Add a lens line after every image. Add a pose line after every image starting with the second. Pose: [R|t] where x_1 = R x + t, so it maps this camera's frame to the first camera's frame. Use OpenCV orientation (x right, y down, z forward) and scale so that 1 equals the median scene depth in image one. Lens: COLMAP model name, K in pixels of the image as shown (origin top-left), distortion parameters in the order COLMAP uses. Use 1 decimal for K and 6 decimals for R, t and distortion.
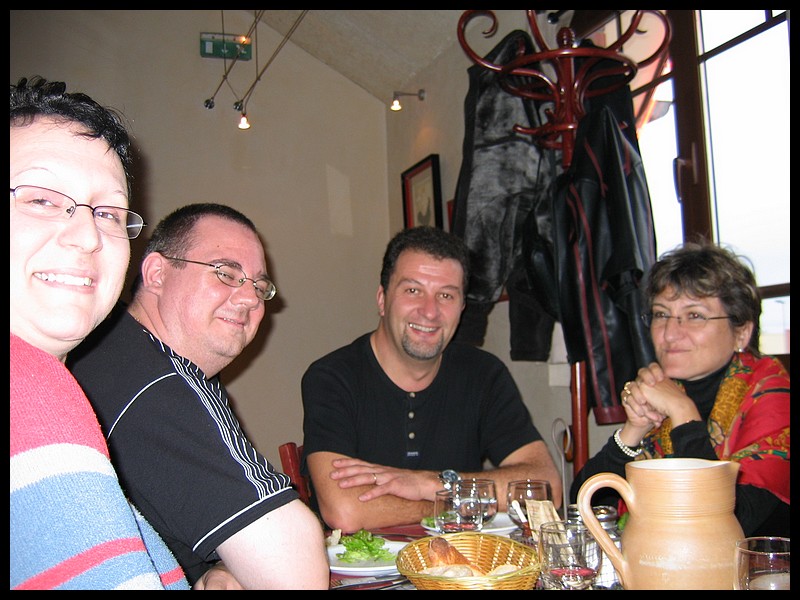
lens RADIAL K [[911.6, 0, 400.0], [0, 911.6, 300.0], [0, 0, 1]] dist [-0.019578, -0.293958]
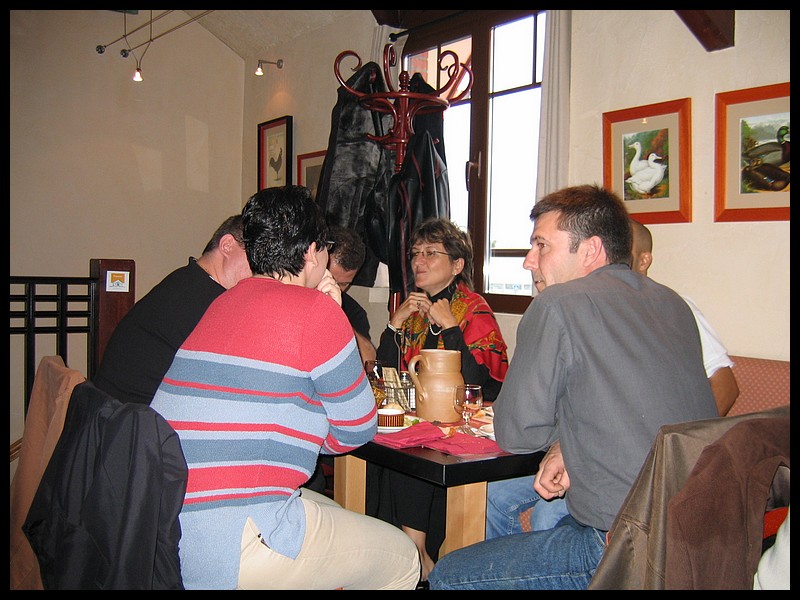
lens RADIAL K [[911.6, 0, 400.0], [0, 911.6, 300.0], [0, 0, 1]] dist [-0.019578, -0.293958]
pose [[0.972278, 0.050686, 0.228270, -0.144612], [-0.075418, 0.992028, 0.100957, -0.071570], [-0.221333, -0.115374, 0.968349, -0.486071]]
